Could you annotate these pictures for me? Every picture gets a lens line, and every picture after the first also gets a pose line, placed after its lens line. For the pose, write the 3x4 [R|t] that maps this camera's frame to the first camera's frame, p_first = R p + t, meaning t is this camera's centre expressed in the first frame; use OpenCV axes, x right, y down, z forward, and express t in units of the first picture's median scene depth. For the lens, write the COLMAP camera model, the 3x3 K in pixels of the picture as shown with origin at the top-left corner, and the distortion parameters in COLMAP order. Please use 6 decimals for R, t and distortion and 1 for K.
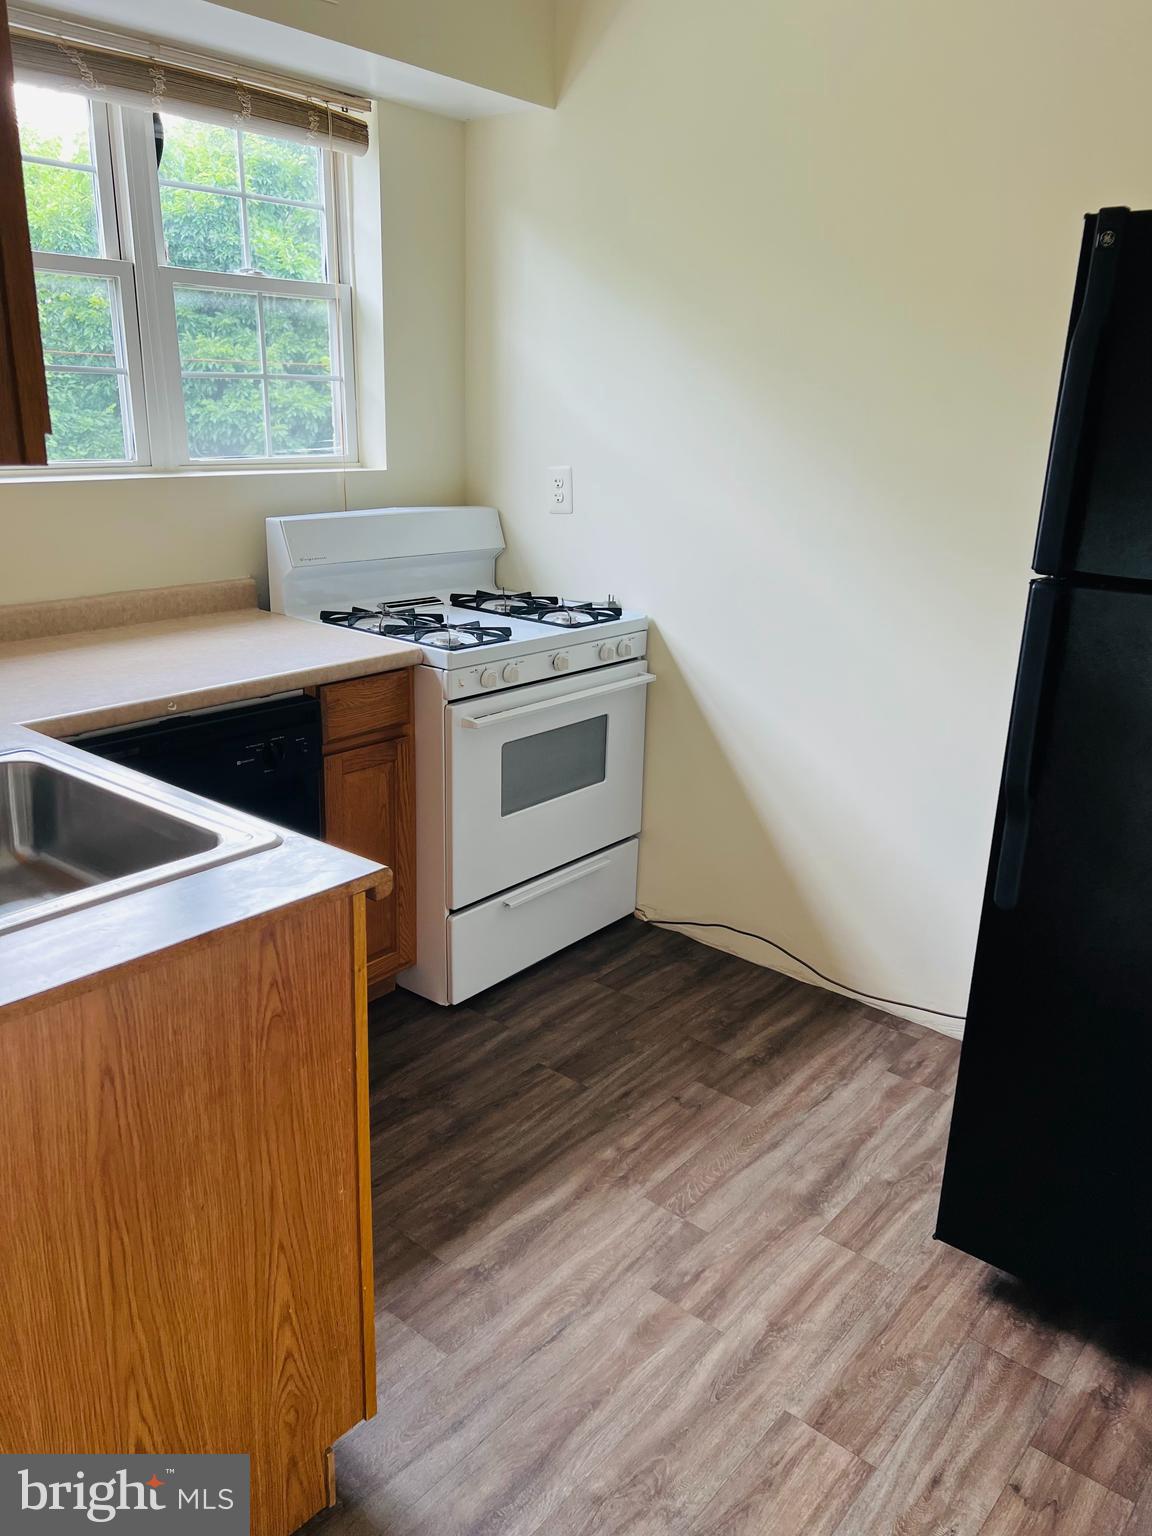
lens RADIAL K [[1147.0, 0, 578.4], [0, 1147.0, 775.3], [0, 0, 1]] dist [0.043919, -0.049927]
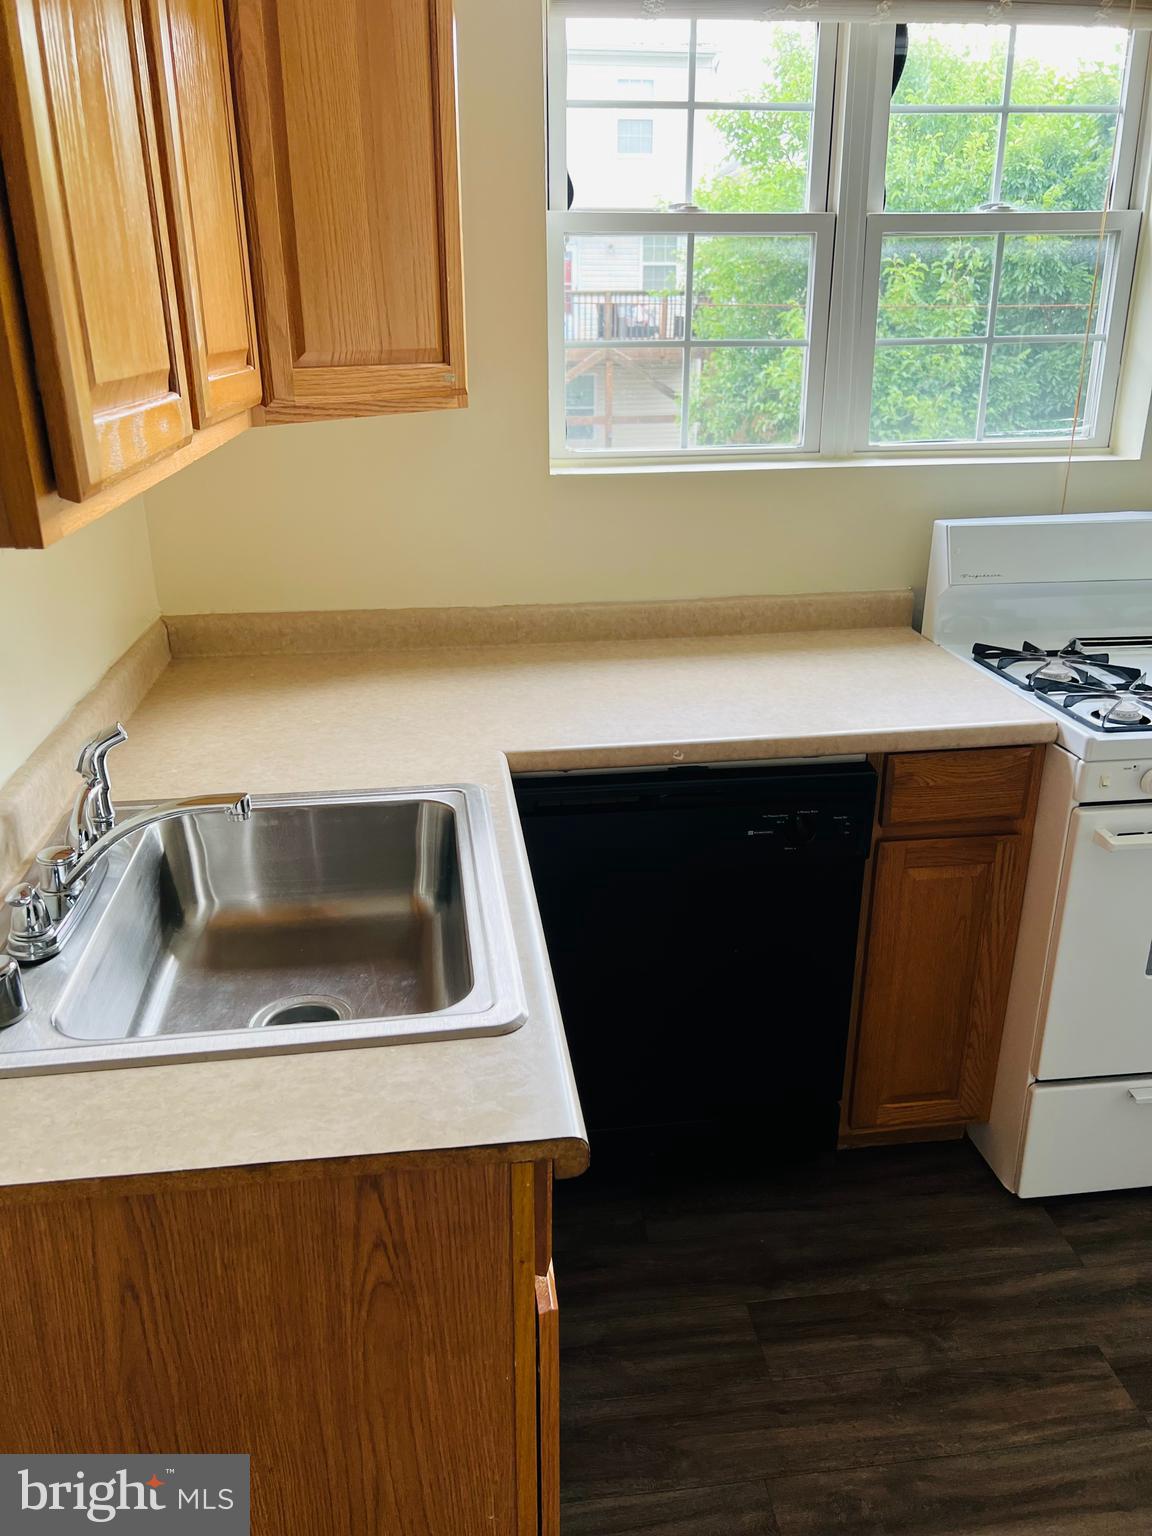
lens RADIAL K [[1139.9, 0, 575.7], [0, 1139.9, 762.3], [0, 0, 1]] dist [0.060603, -0.076096]
pose [[0.727297, 0.209067, -0.653705, 0.123751], [-0.184075, 0.976998, 0.107665, -0.113607], [0.661177, 0.042026, 0.749052, 0.277681]]
